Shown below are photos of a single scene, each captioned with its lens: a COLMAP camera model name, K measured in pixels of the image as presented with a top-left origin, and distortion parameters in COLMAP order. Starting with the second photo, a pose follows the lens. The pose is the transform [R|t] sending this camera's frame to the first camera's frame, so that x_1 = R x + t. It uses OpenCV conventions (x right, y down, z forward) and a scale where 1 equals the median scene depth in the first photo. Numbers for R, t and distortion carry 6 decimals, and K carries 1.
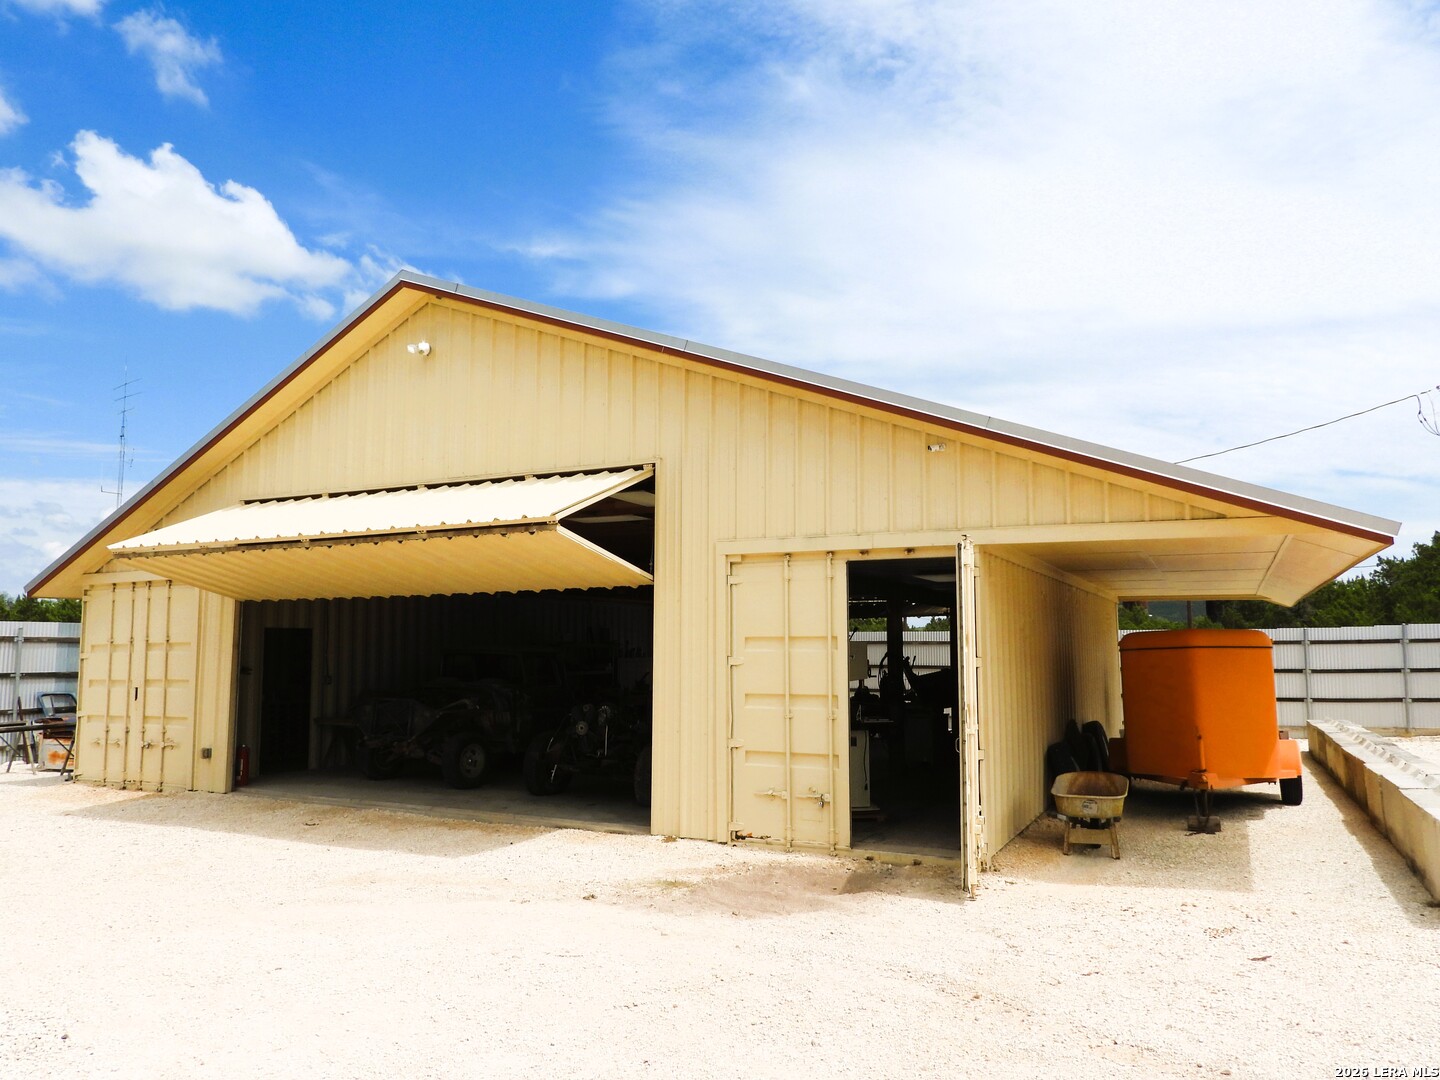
lens RADIAL K [[1032.0, 0, 724.7], [0, 1032.0, 542.1], [0, 0, 1]] dist [-0.019163, 0.006019]
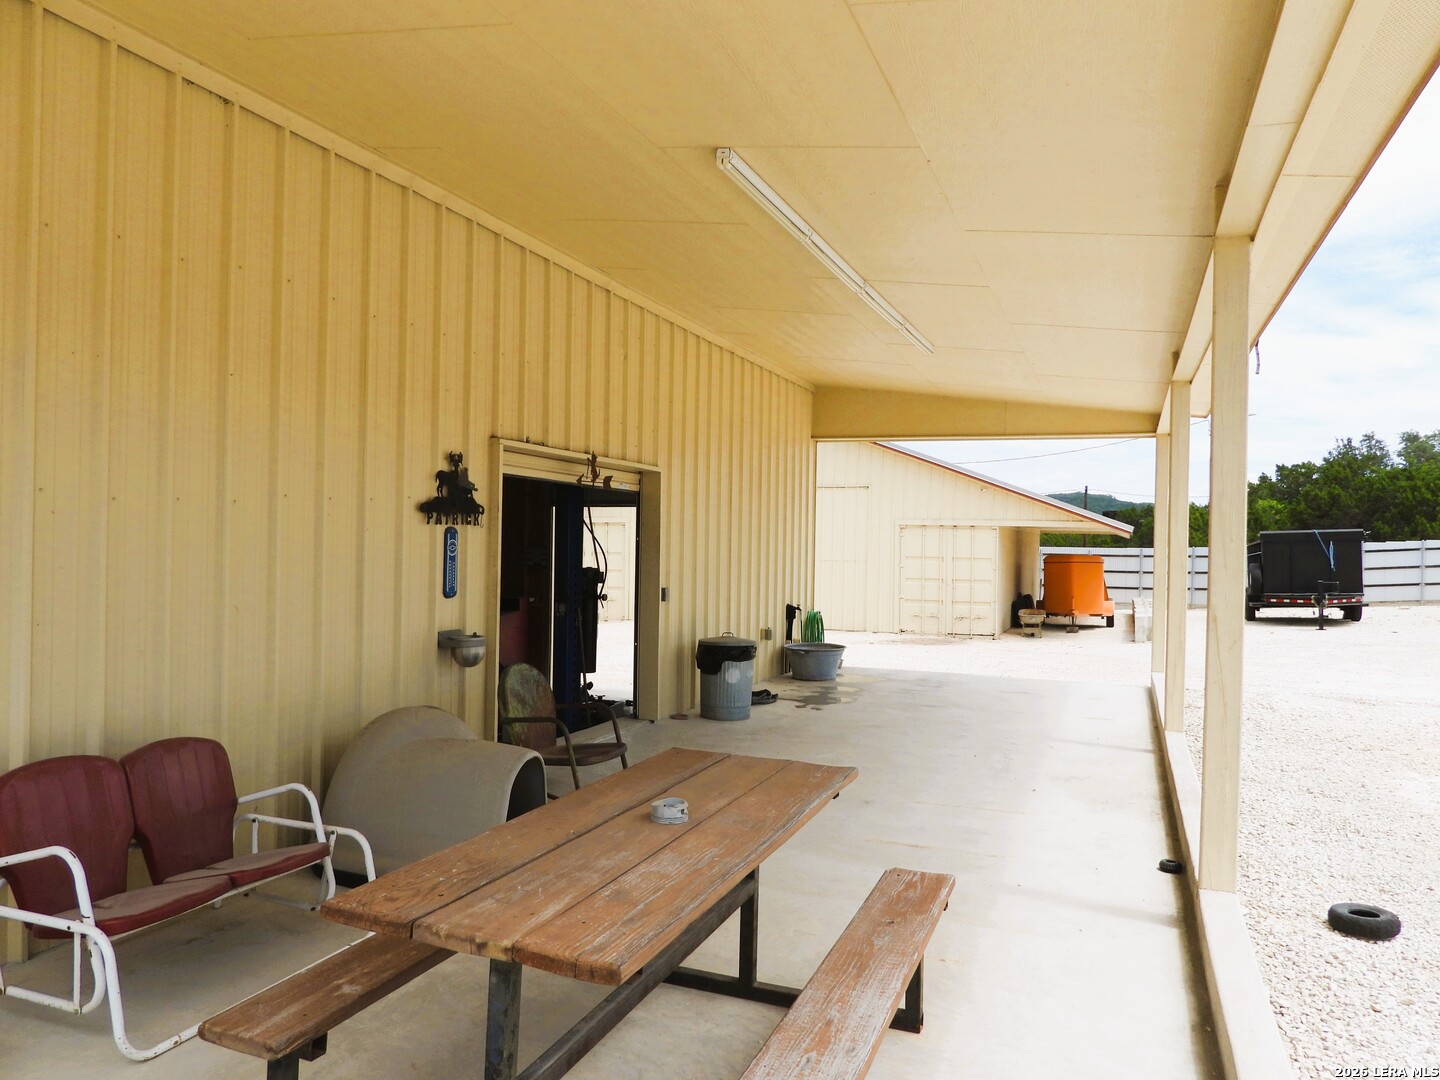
lens RADIAL K [[1032.0, 0, 715.5], [0, 1032.0, 544.1], [0, 0, 1]] dist [-0.019163, 0.006019]
pose [[0.997527, 0.016839, 0.068242, -0.650761], [-0.023920, 0.994256, 0.104321, -0.203727], [-0.066093, -0.105695, 0.992200, -1.587691]]
